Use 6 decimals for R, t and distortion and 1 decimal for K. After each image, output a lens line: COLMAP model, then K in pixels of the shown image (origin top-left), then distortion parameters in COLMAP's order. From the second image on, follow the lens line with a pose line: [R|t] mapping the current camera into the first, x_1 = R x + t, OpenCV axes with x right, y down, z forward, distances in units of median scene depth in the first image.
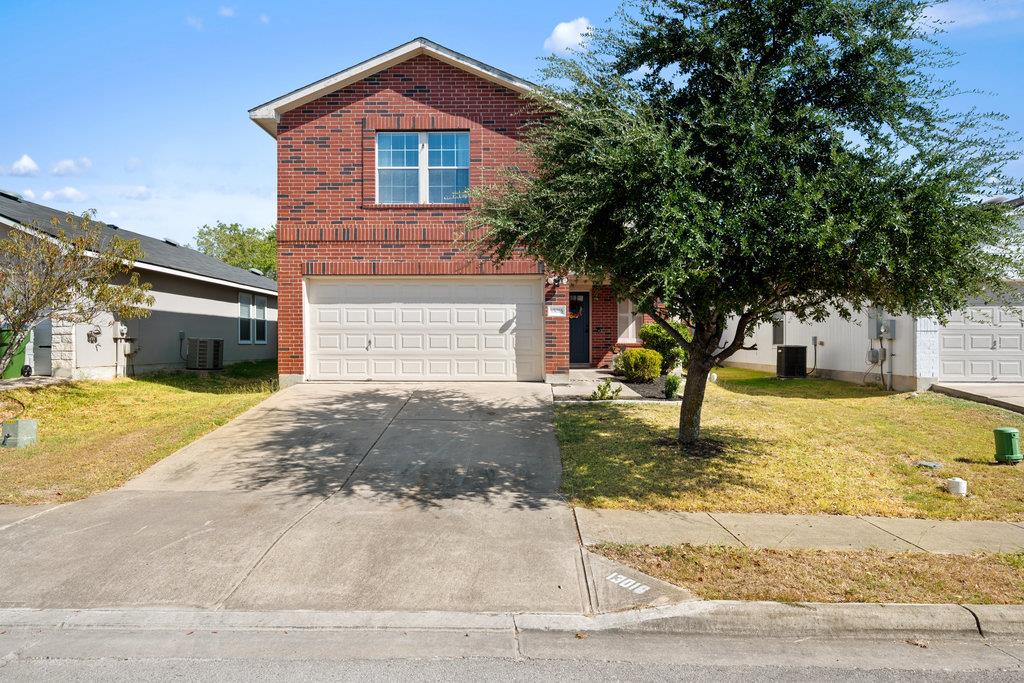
lens RADIAL K [[755.0, 0, 512.0], [0, 755.0, 341.5], [0, 0, 1]] dist [0.159319, -0.000143]
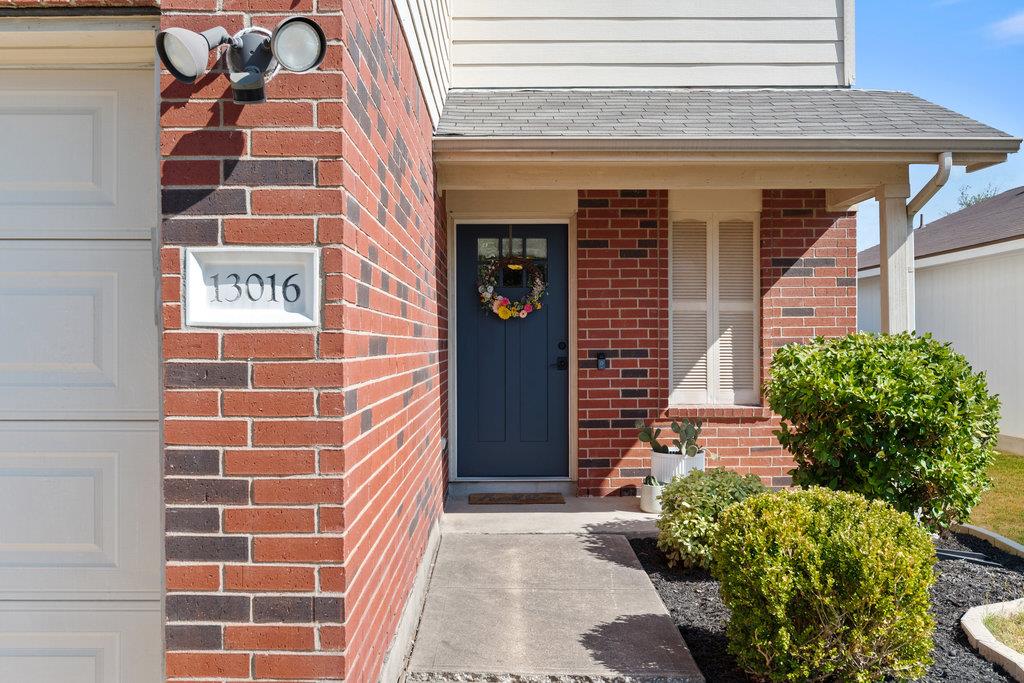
lens RADIAL K [[1068.8, 0, 512.0], [0, 1068.8, 341.5], [0, 0, 1]] dist [0.001712, 0.000740]
pose [[0.999899, -0.005395, 0.013150, 0.077775], [0.005372, 0.999984, 0.001787, -0.023644], [-0.013160, -0.001716, 0.999912, 0.617512]]
